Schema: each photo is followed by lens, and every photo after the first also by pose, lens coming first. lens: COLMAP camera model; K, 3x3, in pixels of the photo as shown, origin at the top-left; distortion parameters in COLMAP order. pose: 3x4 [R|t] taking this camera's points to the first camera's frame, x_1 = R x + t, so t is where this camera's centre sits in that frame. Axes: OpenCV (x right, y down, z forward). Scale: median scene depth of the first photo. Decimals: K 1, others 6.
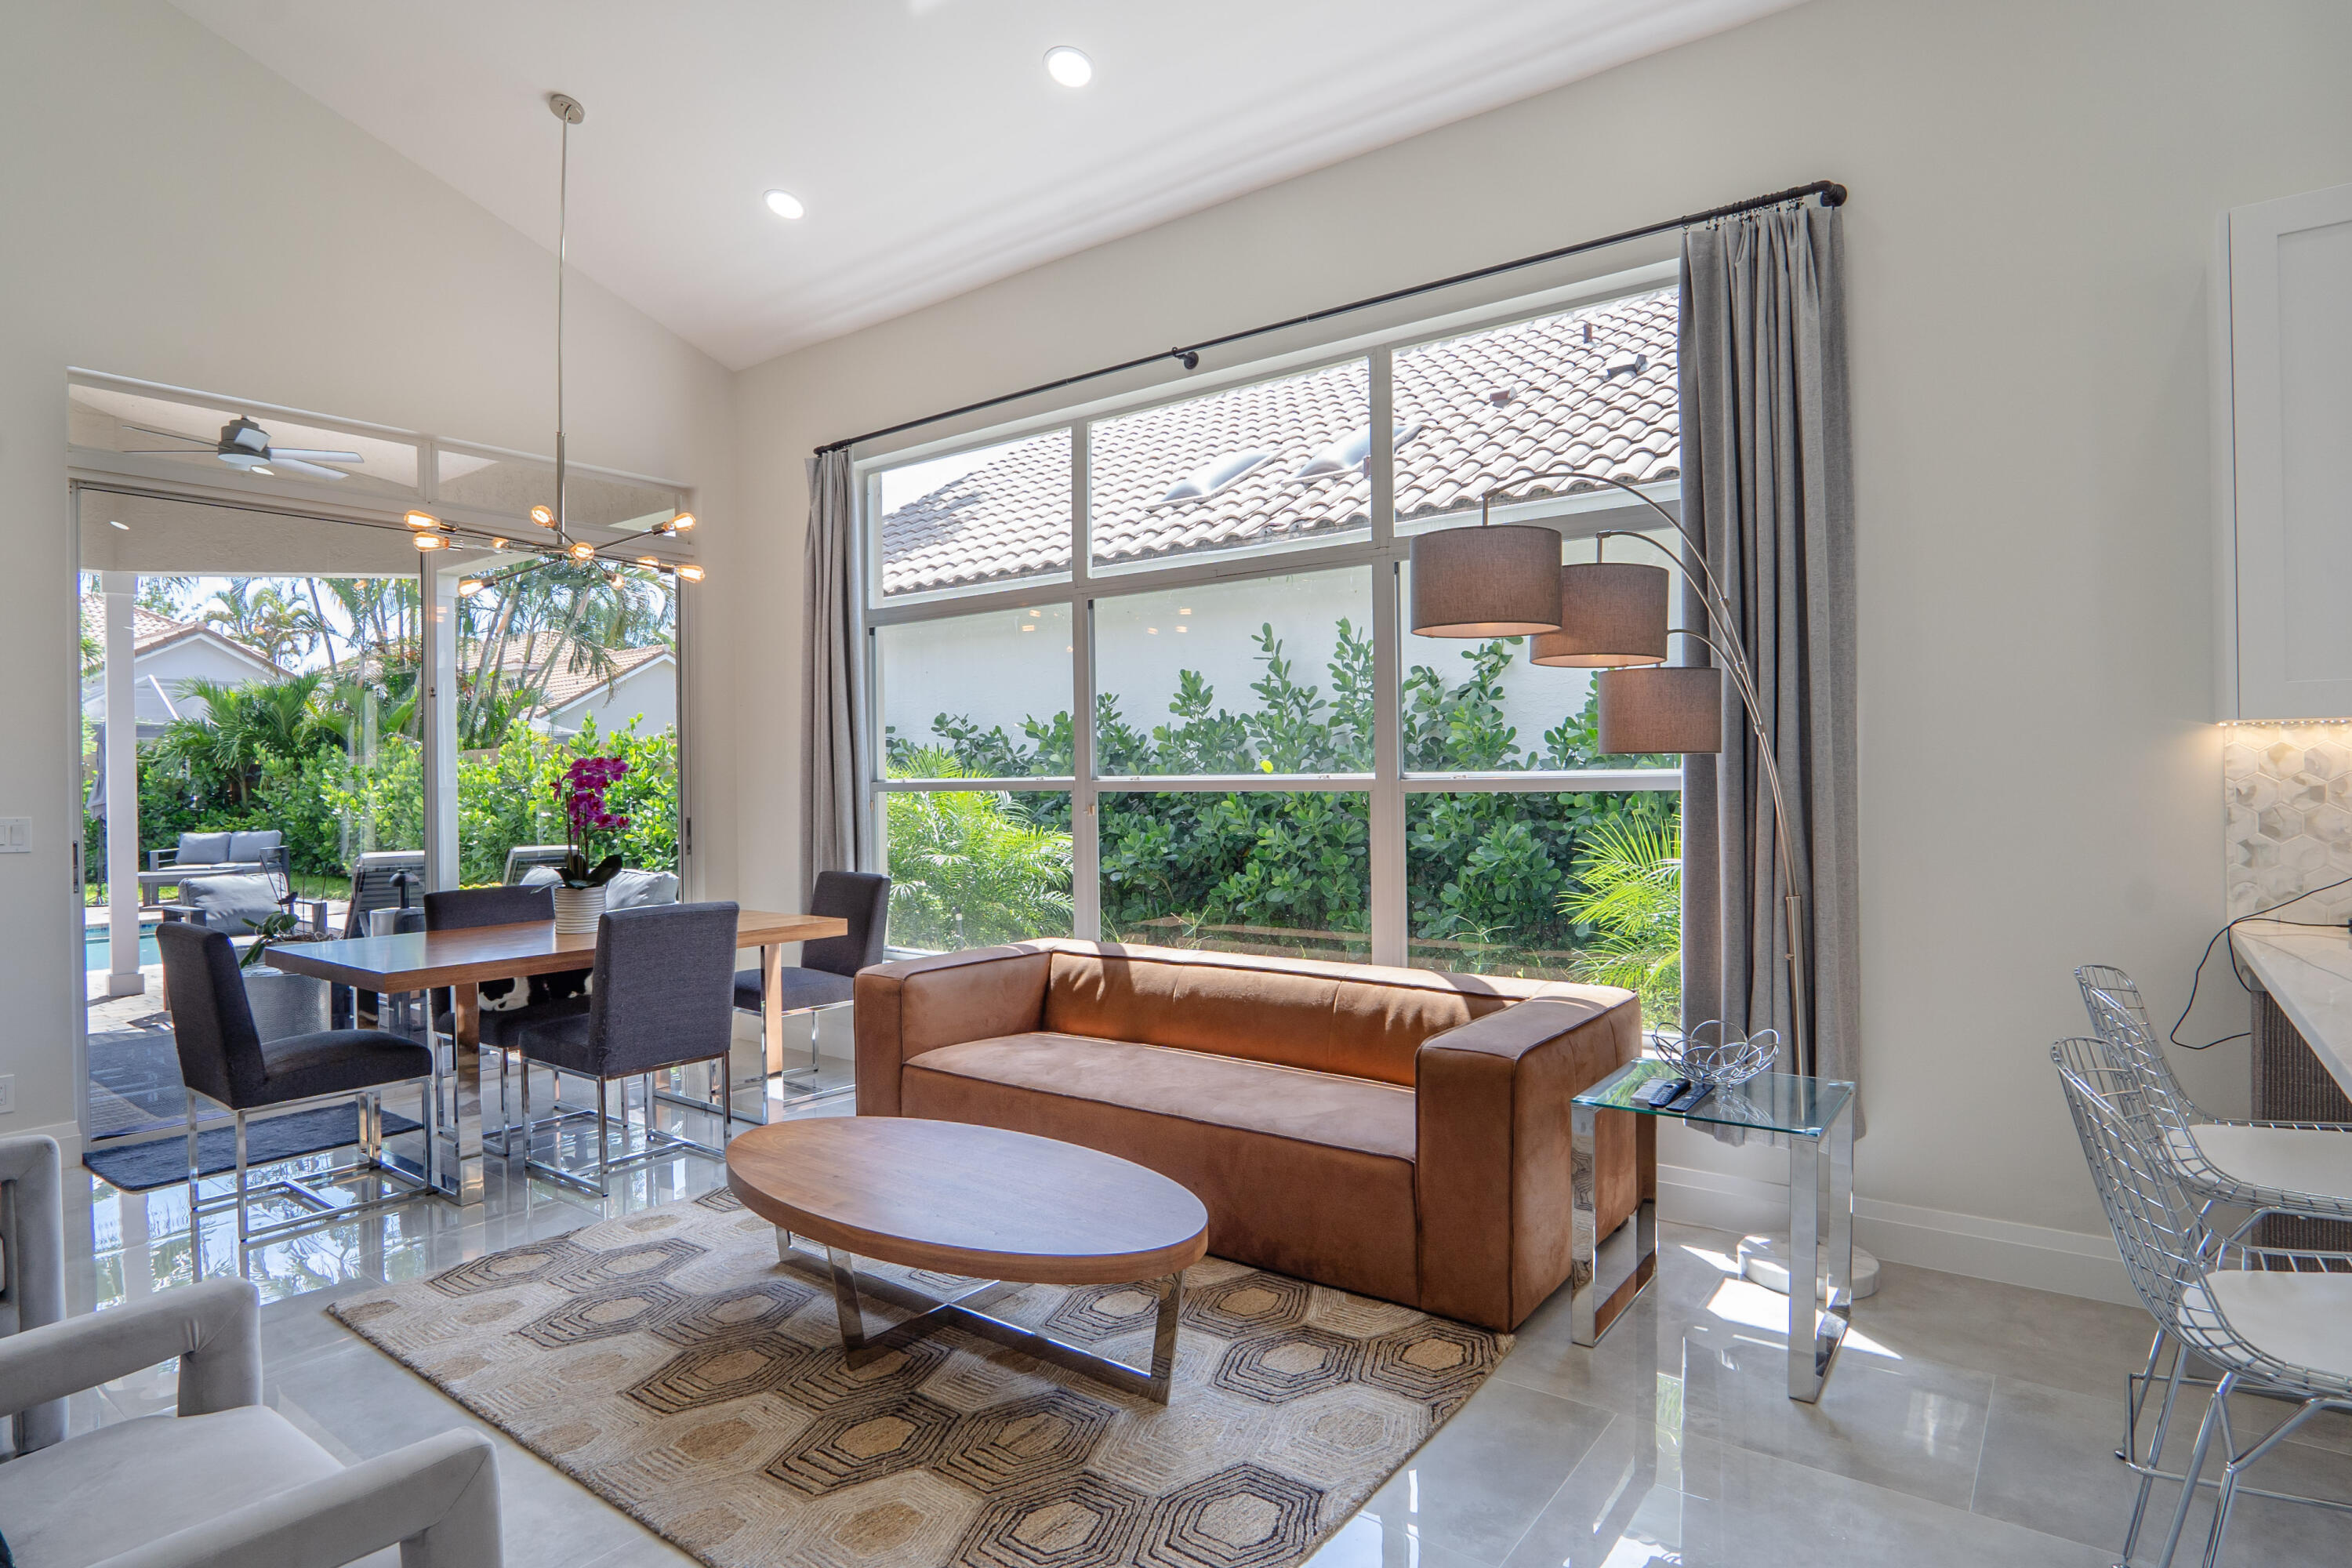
lens RADIAL K [[1251.5, 0, 1167.1], [0, 1251.5, 781.8], [0, 0, 1]] dist [-0.038266, 0.010010]
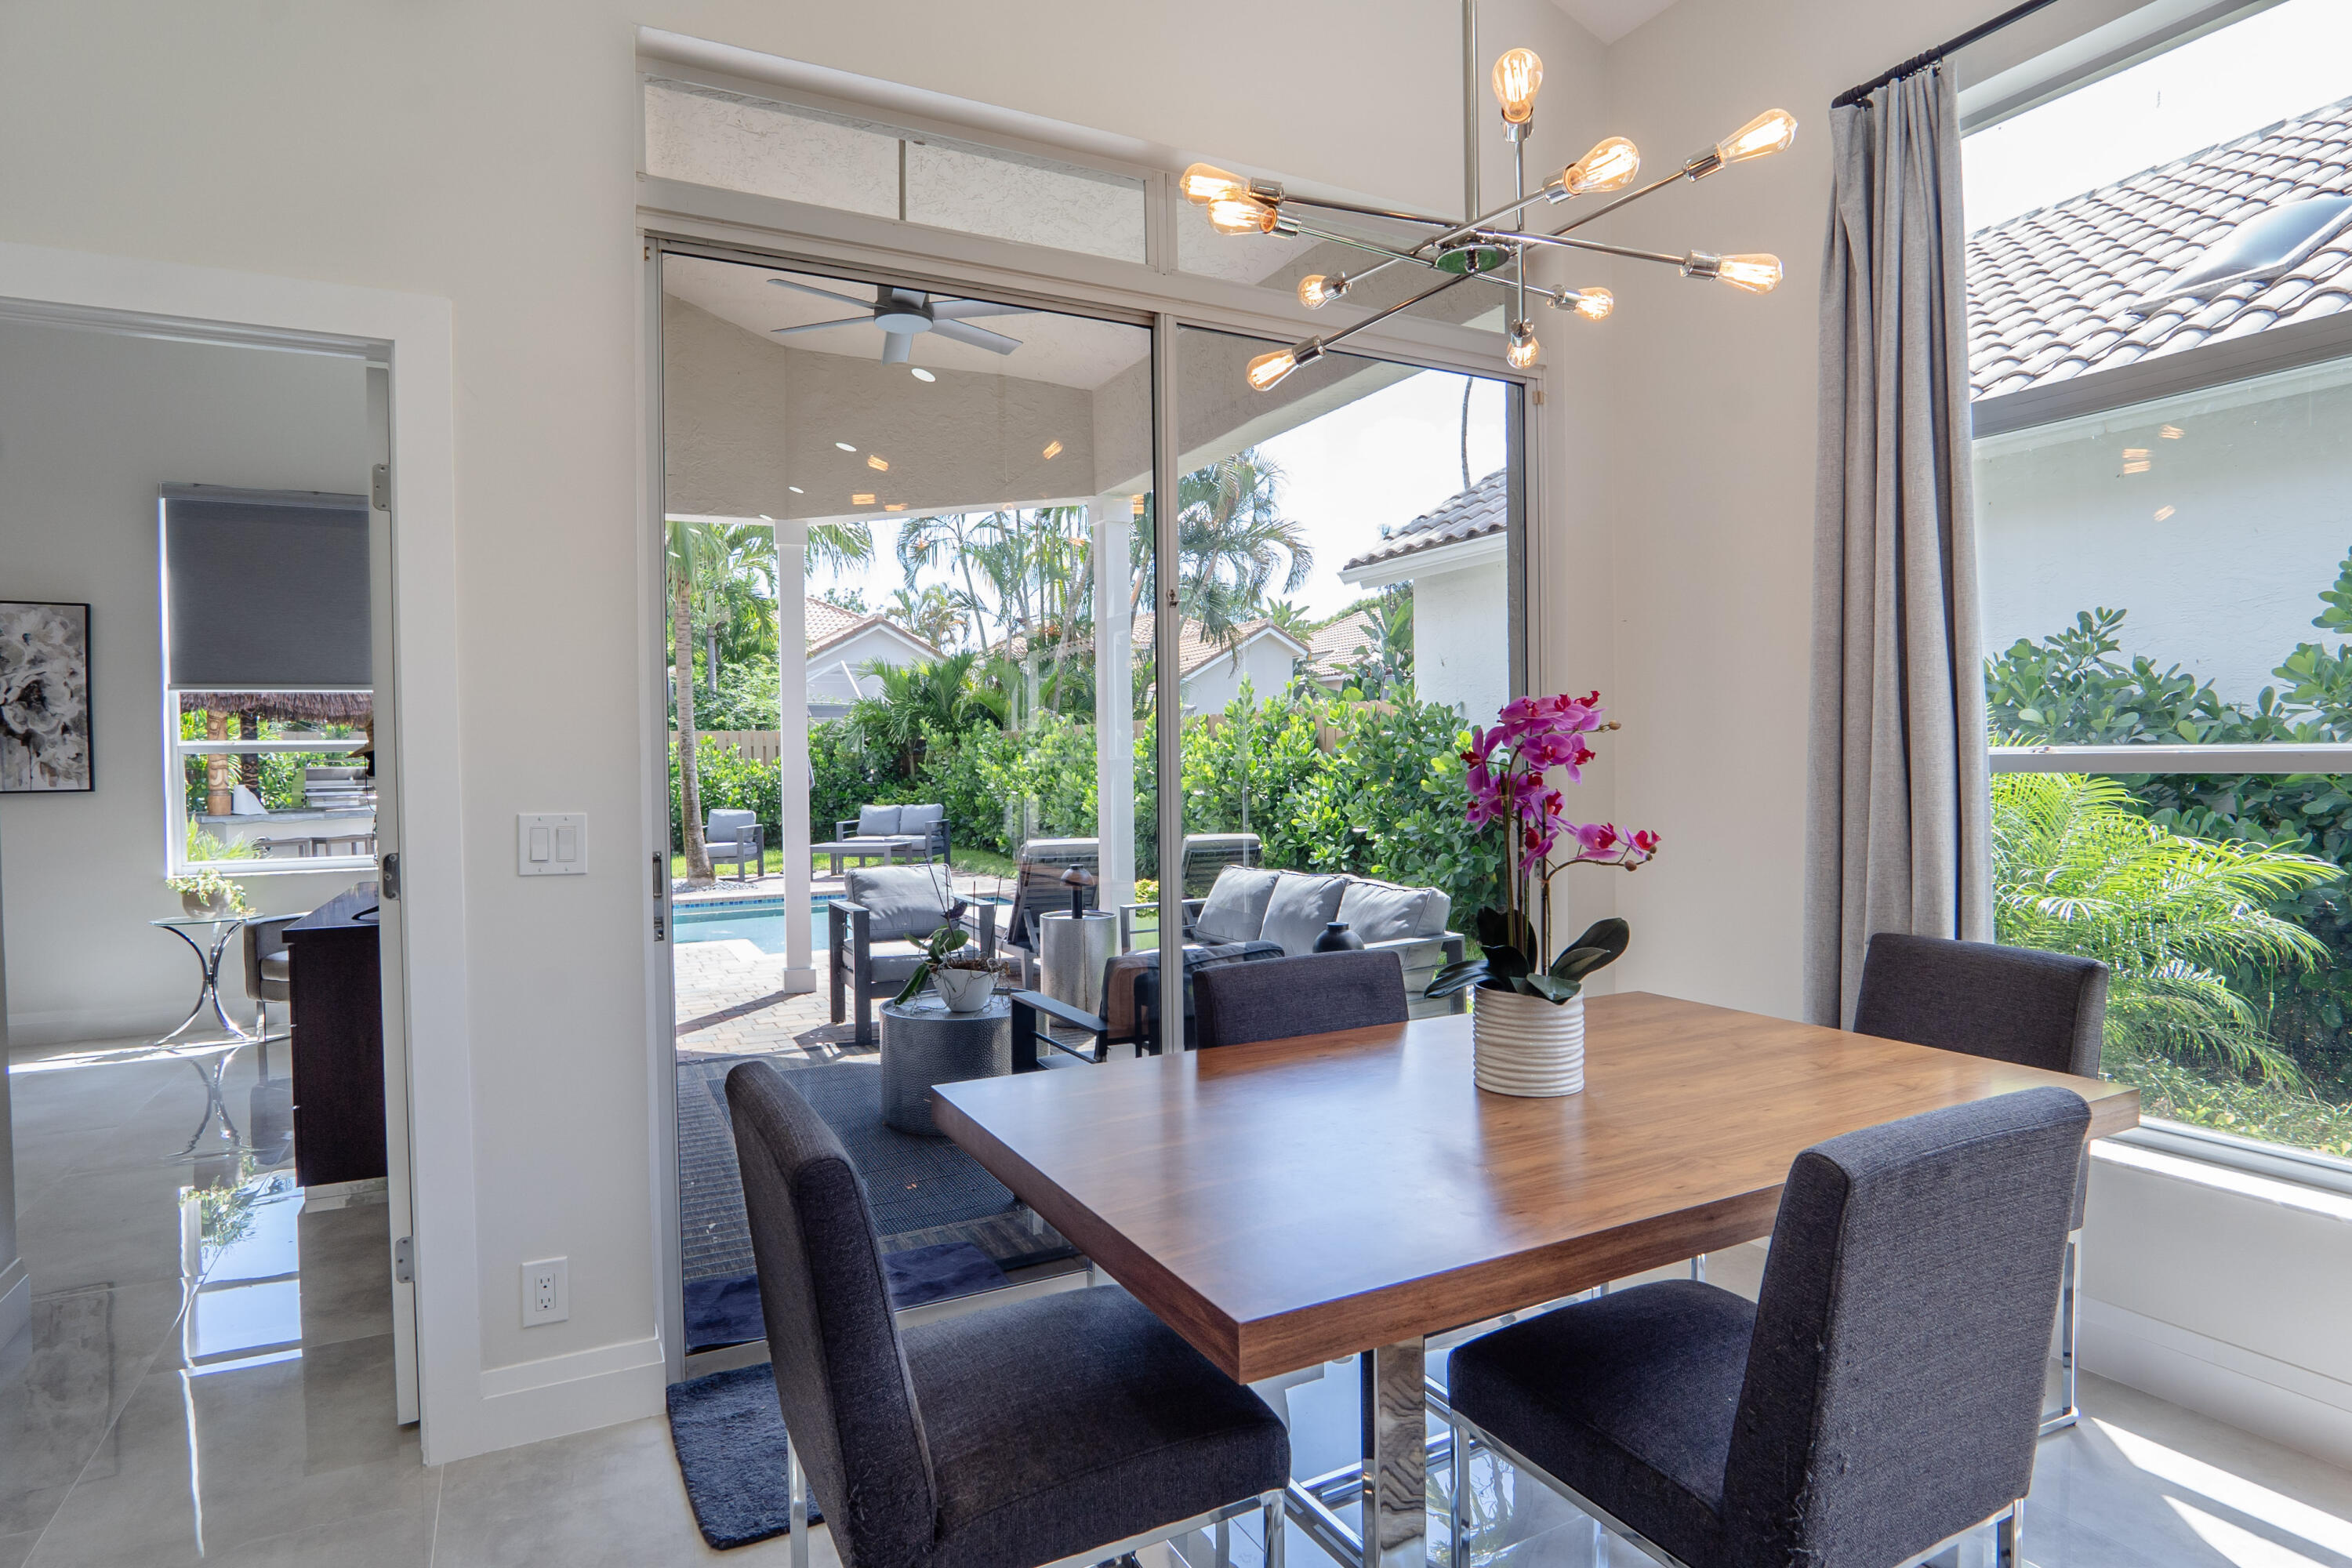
lens RADIAL K [[1251.5, 0, 1167.1], [0, 1251.5, 781.8], [0, 0, 1]] dist [-0.038266, 0.010010]
pose [[0.902730, 0.008561, -0.430123, -0.369208], [0.000006, 0.999802, 0.019913, 0.002121], [0.430209, -0.017979, 0.902550, 0.502086]]
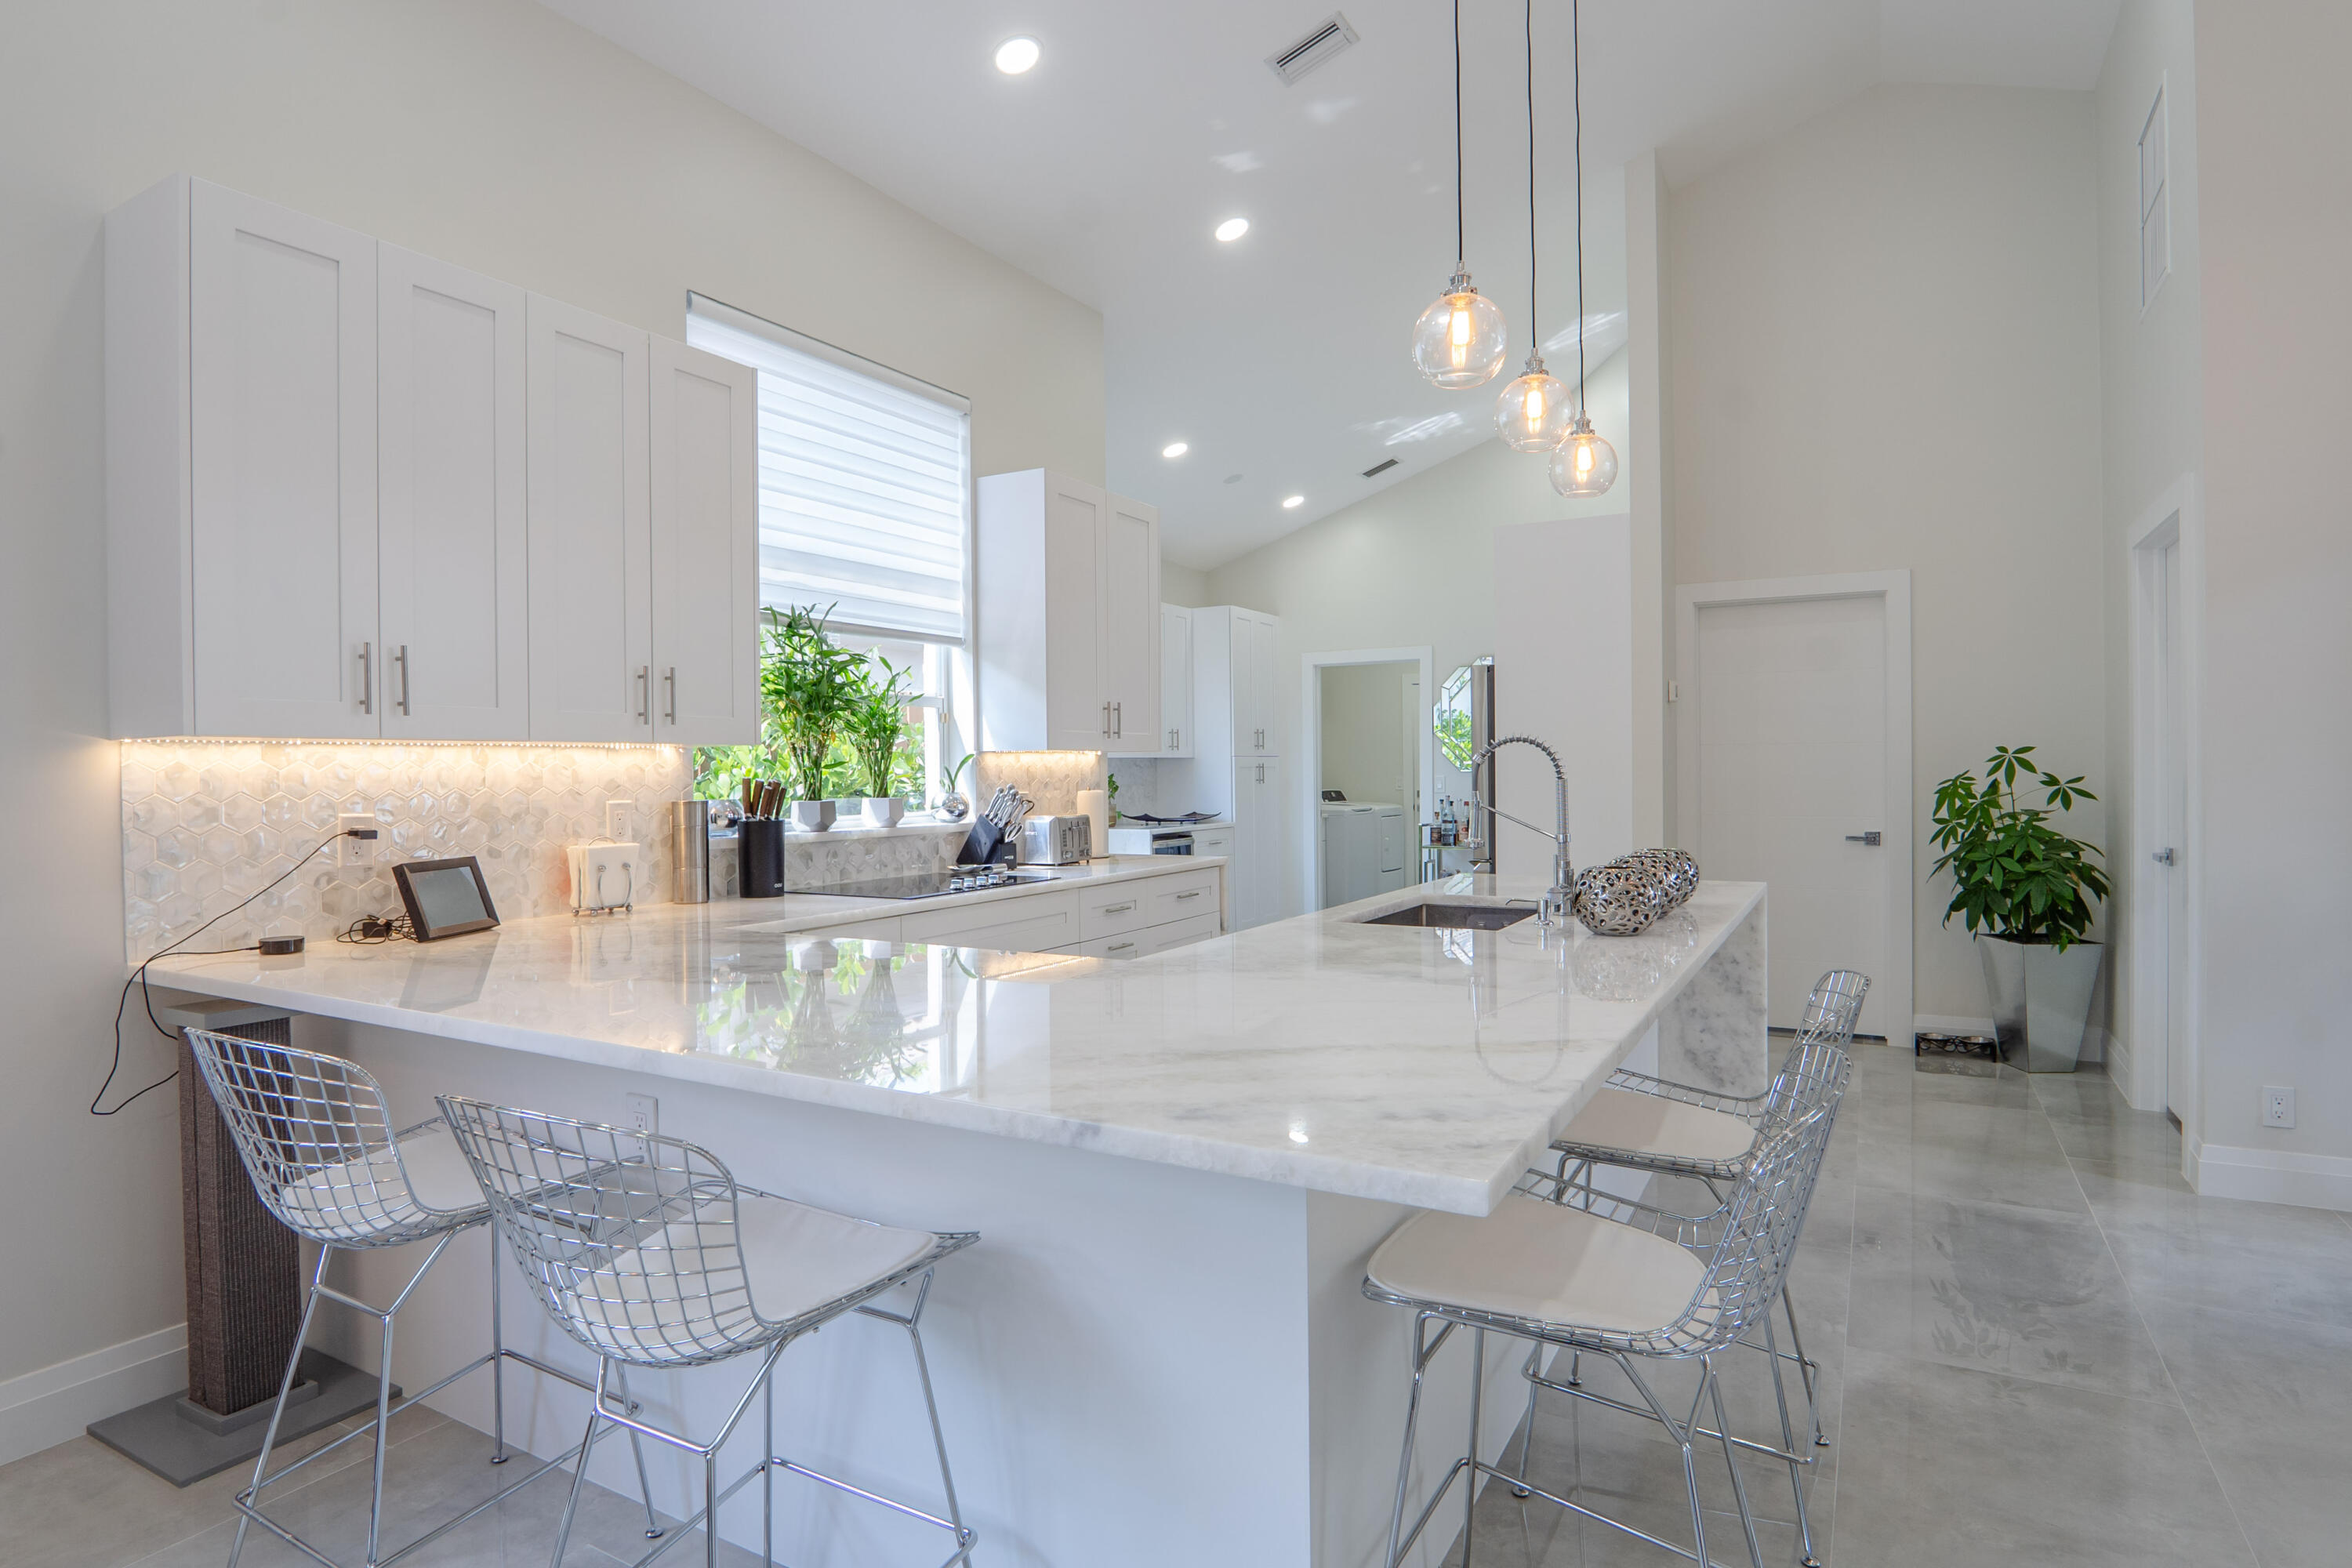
lens RADIAL K [[1251.5, 0, 1167.1], [0, 1251.5, 781.8], [0, 0, 1]] dist [-0.038266, 0.010010]
pose [[-0.132353, 0.005153, 0.991189, -0.063352], [0.016051, 0.999867, -0.003055, -0.001302], [-0.991073, 0.015506, -0.132418, 0.214061]]
